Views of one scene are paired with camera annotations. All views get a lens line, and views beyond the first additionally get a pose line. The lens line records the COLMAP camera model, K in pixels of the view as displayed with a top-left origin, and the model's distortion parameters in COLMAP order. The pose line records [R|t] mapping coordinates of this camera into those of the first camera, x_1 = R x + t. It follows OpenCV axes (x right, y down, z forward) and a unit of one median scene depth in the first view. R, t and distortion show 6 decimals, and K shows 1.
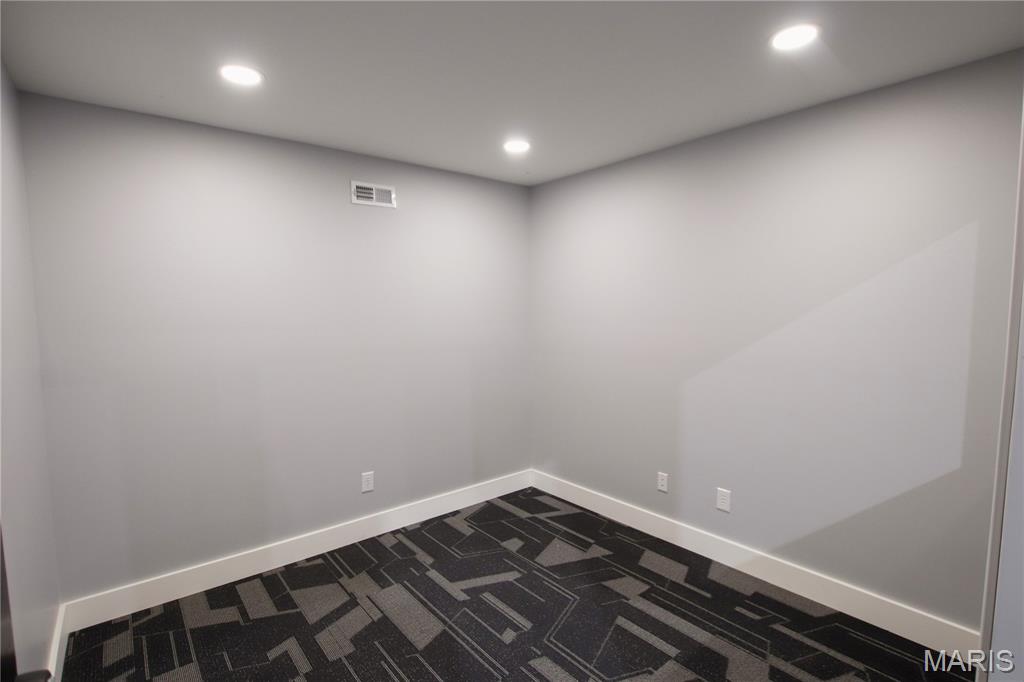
lens RADIAL K [[471.6, 0, 498.3], [0, 471.6, 323.4], [0, 0, 1]] dist [-0.005416, -0.001587]
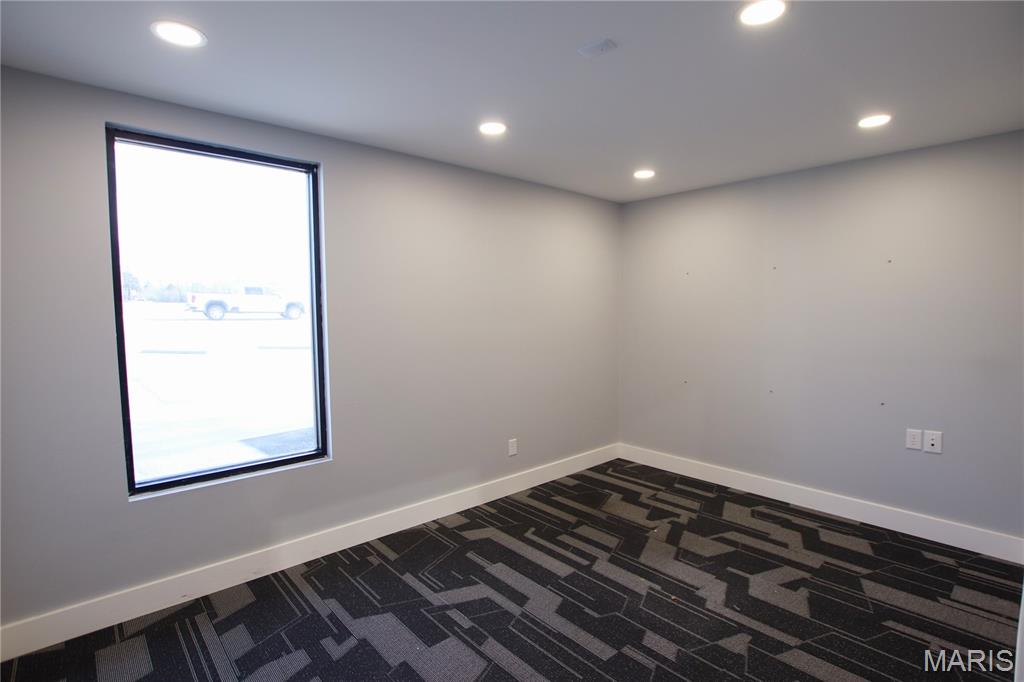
lens RADIAL K [[504.1, 0, 508.6], [0, 504.1, 342.4], [0, 0, 1]] dist [0.004663, 0.000836]
pose [[0.997763, 0.007270, 0.066453, -0.296296], [-0.009853, 0.999205, 0.038619, 0.009462], [-0.066120, -0.039187, 0.997042, -0.233634]]
